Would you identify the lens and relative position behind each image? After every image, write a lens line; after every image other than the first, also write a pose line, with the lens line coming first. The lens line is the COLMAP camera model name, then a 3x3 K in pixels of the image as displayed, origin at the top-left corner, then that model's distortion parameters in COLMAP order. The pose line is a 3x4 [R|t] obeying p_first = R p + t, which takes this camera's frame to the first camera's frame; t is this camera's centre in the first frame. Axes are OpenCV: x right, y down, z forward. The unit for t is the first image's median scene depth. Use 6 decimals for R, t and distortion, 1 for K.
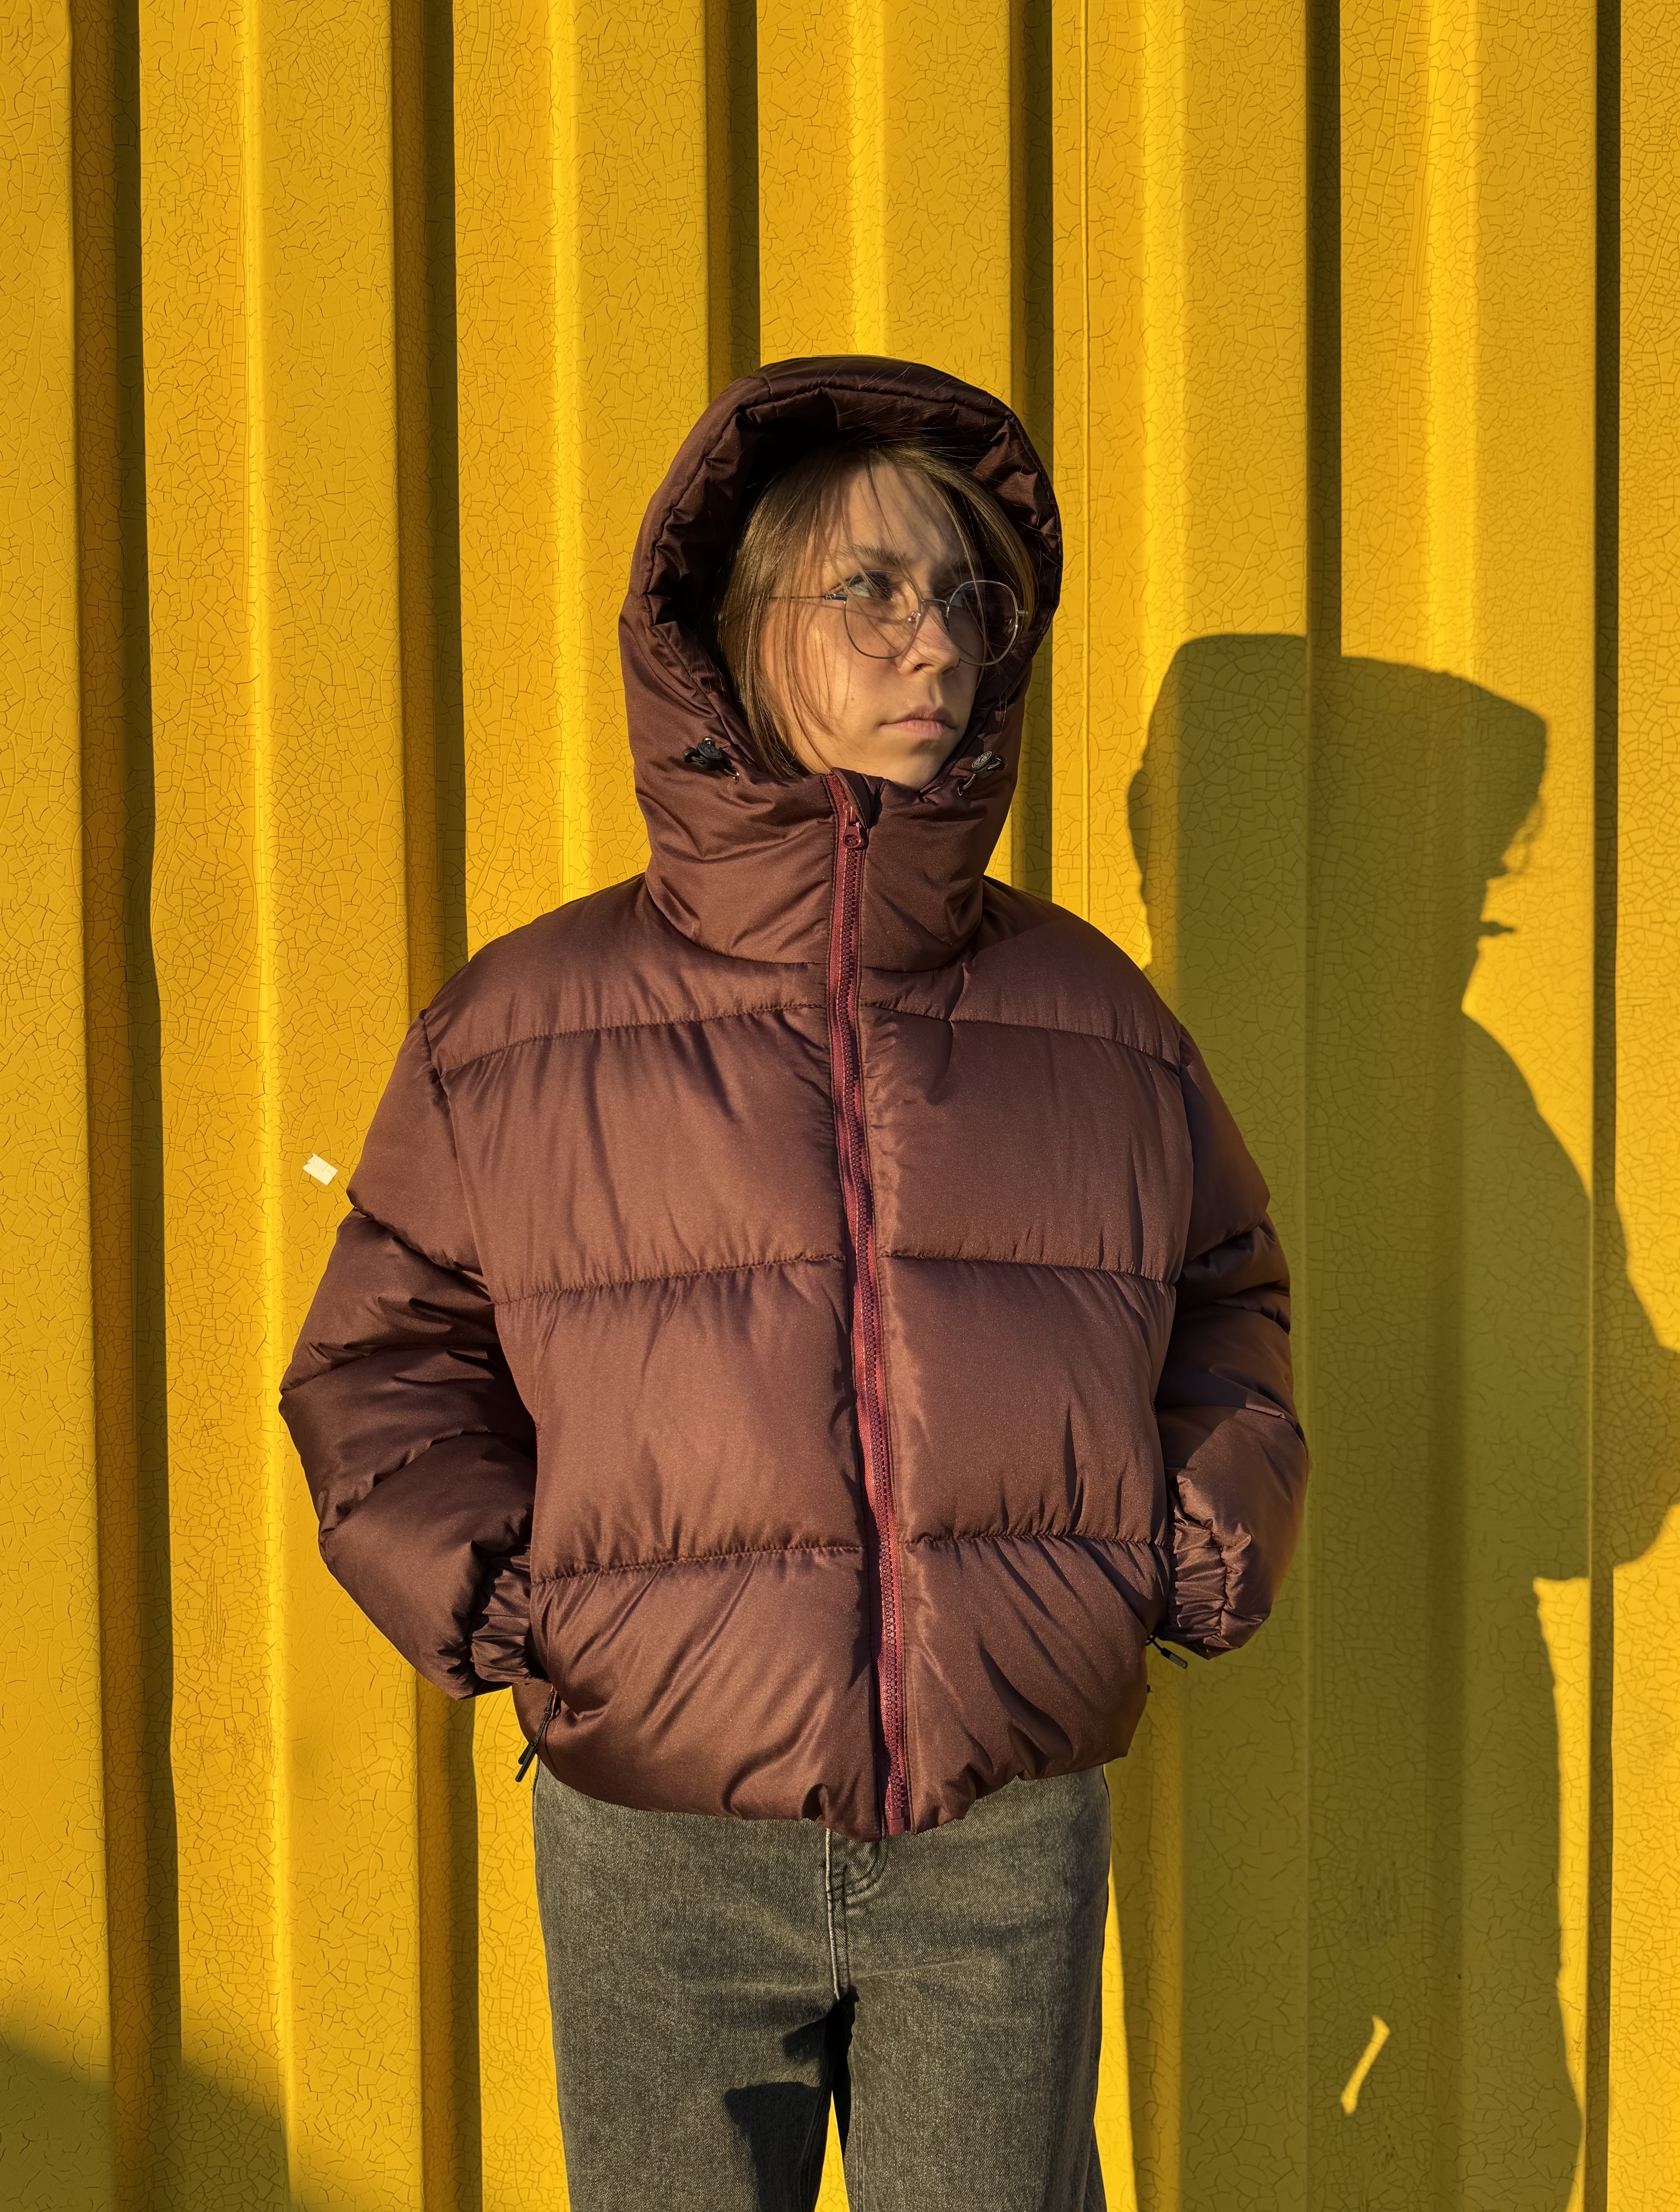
lens RADIAL K [[1608.4, 0, 851.4], [0, 1608.4, 1117.1], [0, 0, 1]] dist [0.030774, -0.038708]
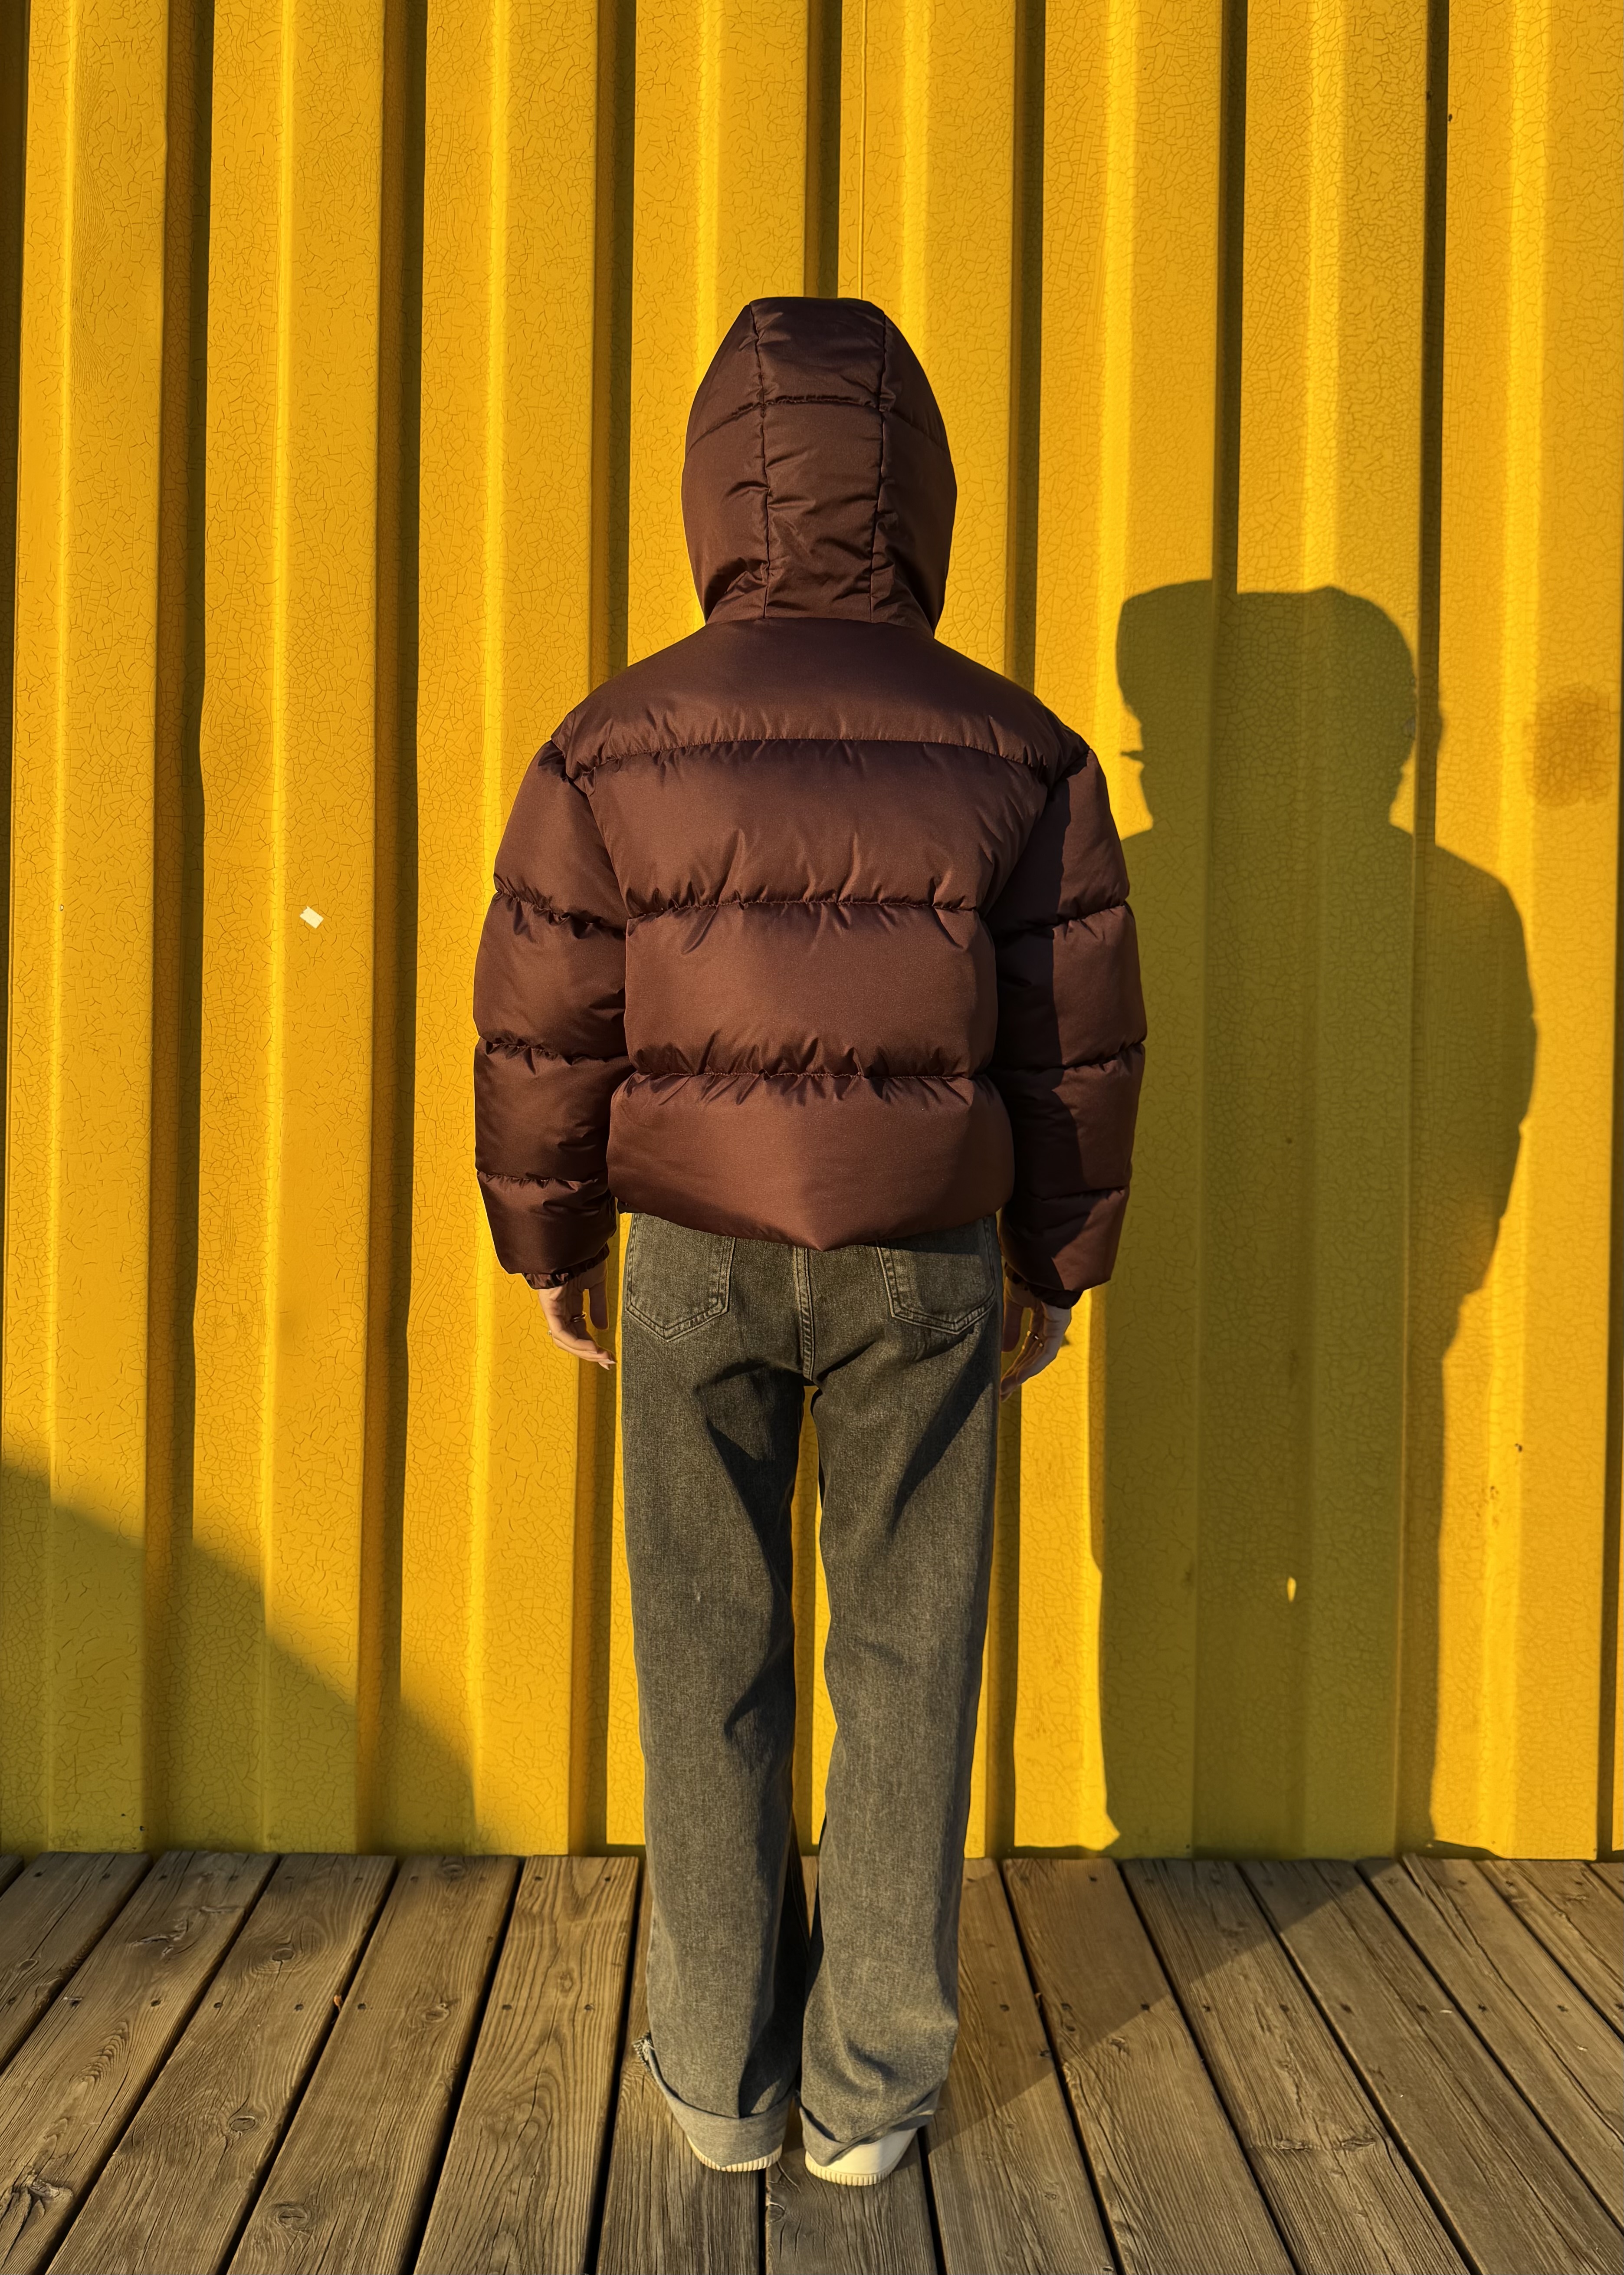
lens RADIAL K [[1666.8, 0, 801.3], [0, 1666.8, 1084.2], [0, 0, 1]] dist [0.107847, -0.188318]
pose [[0.999423, 0.023709, -0.024318, 0.148863], [-0.024341, 0.999364, -0.026064, 0.207430], [0.023685, 0.026641, 0.999364, -0.489538]]
